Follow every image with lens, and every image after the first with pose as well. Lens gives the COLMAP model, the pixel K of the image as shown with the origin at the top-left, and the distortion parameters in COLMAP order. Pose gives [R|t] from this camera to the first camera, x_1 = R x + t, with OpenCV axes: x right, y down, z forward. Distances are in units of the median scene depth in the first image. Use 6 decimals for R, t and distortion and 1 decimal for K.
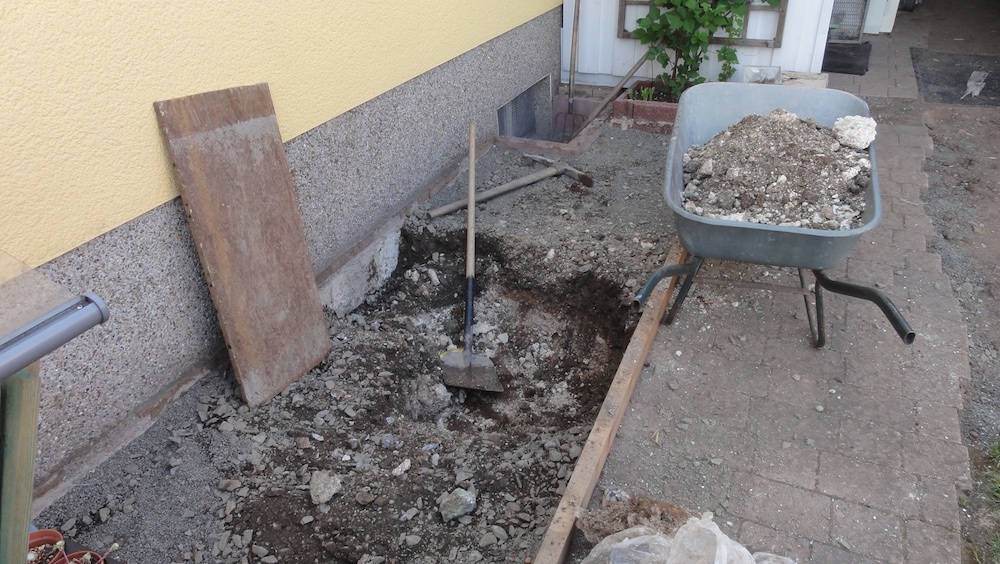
lens RADIAL K [[711.5, 0, 500.0], [0, 711.5, 282.0], [0, 0, 1]] dist [-0.002153, 0.008349]
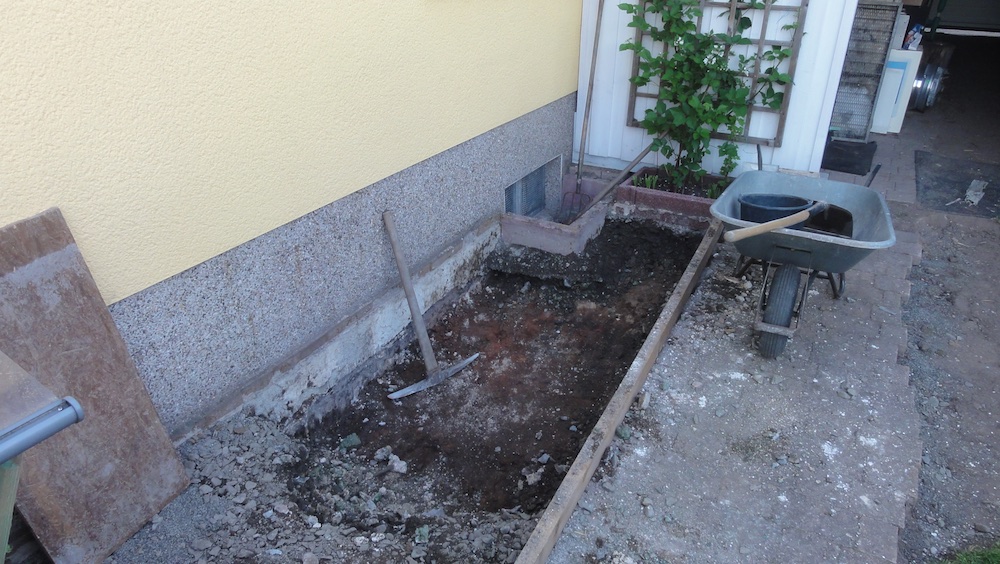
lens RADIAL K [[711.5, 0, 500.0], [0, 711.5, 282.0], [0, 0, 1]] dist [-0.002153, 0.008349]
pose [[0.996739, 0.070779, -0.038756, 0.040066], [-0.073232, 0.995127, -0.066025, -0.034718], [0.033894, 0.068648, 0.997065, -0.040865]]
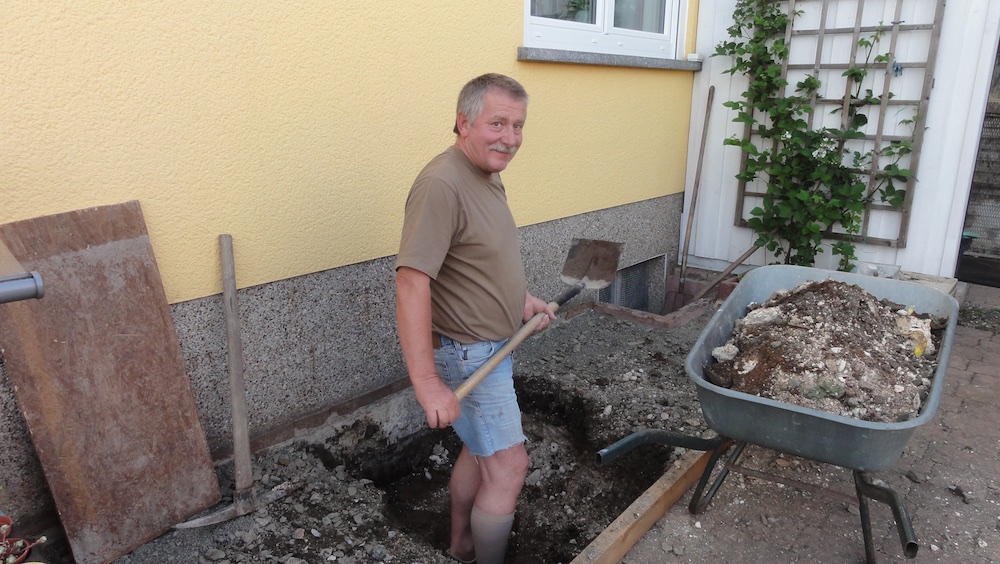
lens RADIAL K [[711.5, 0, 500.0], [0, 711.5, 282.0], [0, 0, 1]] dist [-0.002153, 0.008349]
pose [[0.962239, 0.113282, -0.247513, 0.115929], [-0.175139, 0.953735, -0.244370, 0.044003], [0.208378, 0.278491, 0.937561, 0.002363]]
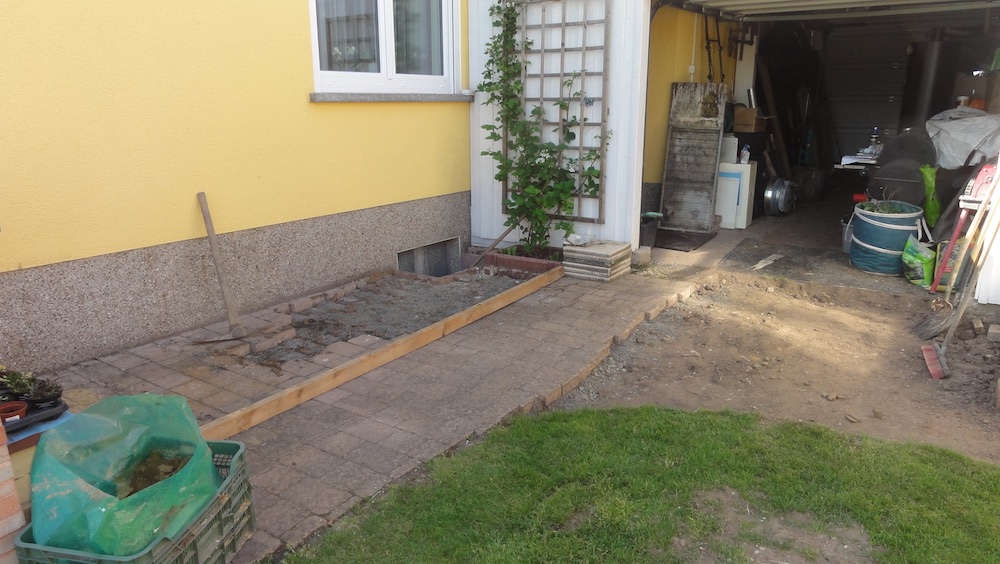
lens RADIAL K [[711.5, 0, 500.0], [0, 711.5, 282.0], [0, 0, 1]] dist [-0.002153, 0.008349]
pose [[0.985927, 0.070124, -0.151755, 0.425587], [-0.110069, 0.955536, -0.273560, 0.184365], [0.125824, 0.286414, 0.949808, -0.316304]]
